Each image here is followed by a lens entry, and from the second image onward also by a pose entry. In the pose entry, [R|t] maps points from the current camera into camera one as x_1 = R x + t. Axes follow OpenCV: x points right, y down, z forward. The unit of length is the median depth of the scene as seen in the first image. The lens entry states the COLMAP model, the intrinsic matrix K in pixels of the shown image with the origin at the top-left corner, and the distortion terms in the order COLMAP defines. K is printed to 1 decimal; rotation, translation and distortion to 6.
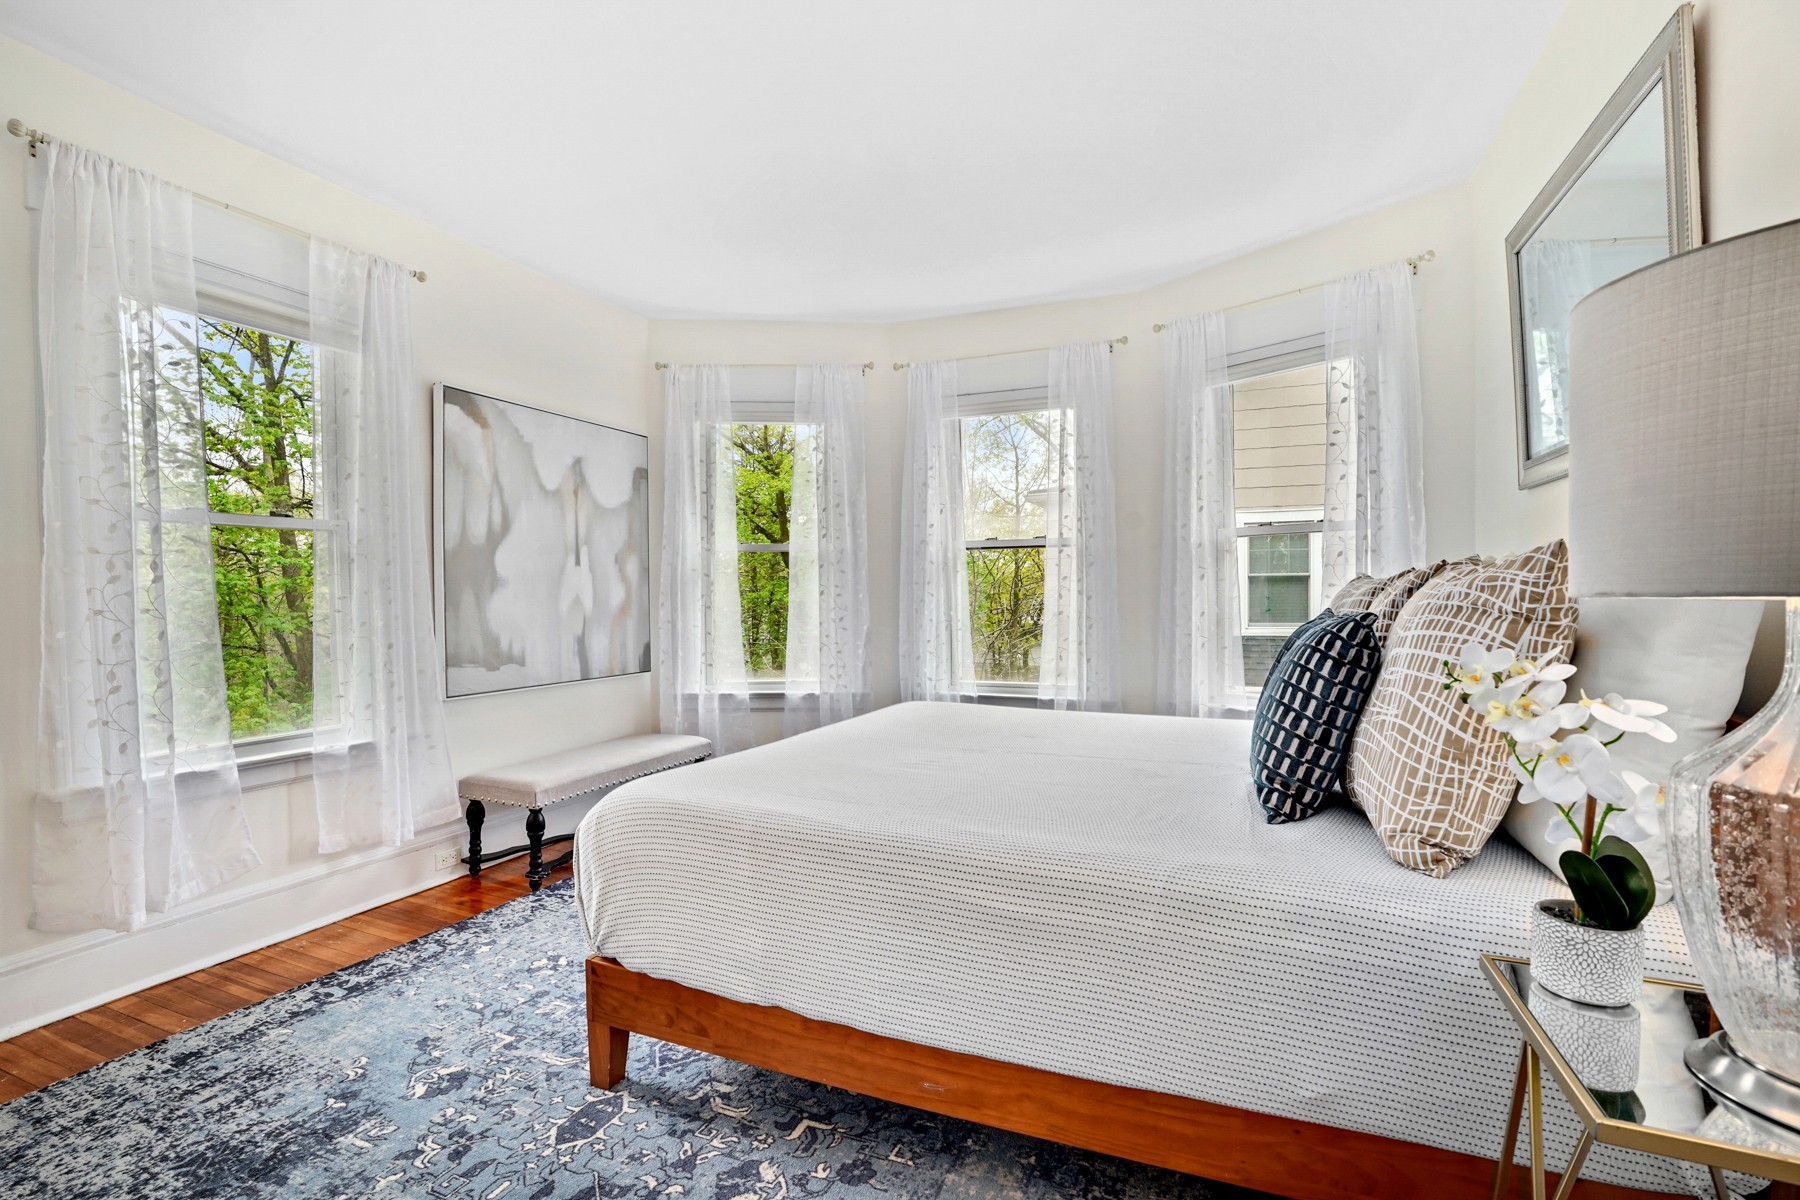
lens RADIAL K [[830.5, 0, 882.0], [0, 830.5, 605.2], [0, 0, 1]] dist [-0.055976, 0.015713]
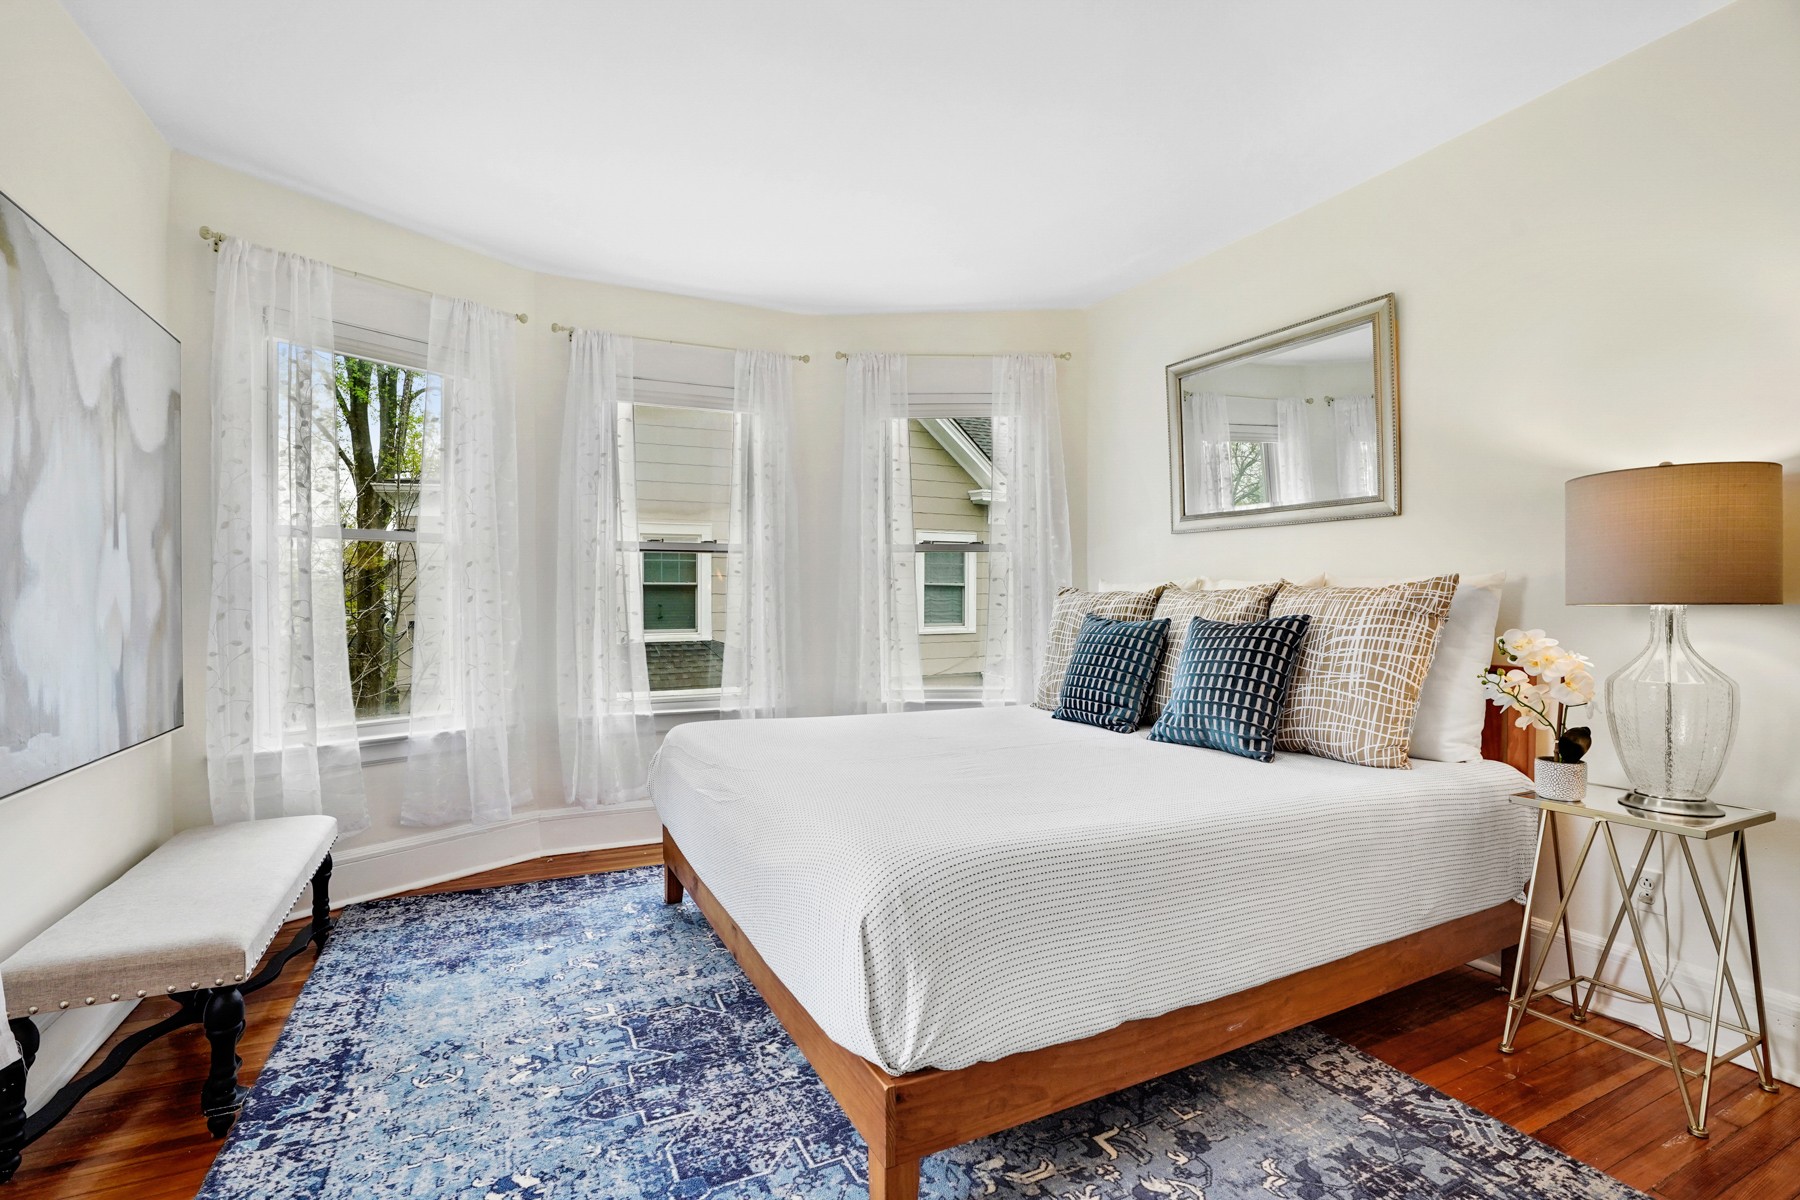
lens RADIAL K [[830.5, 0, 900.3], [0, 830.5, 594.3], [0, 0, 1]] dist [-0.055976, 0.015713]
pose [[0.640800, 0.010951, 0.767630, -0.577748], [0.006427, 0.999787, -0.019628, -0.002408], [-0.767681, 0.017511, 0.640593, 0.313563]]
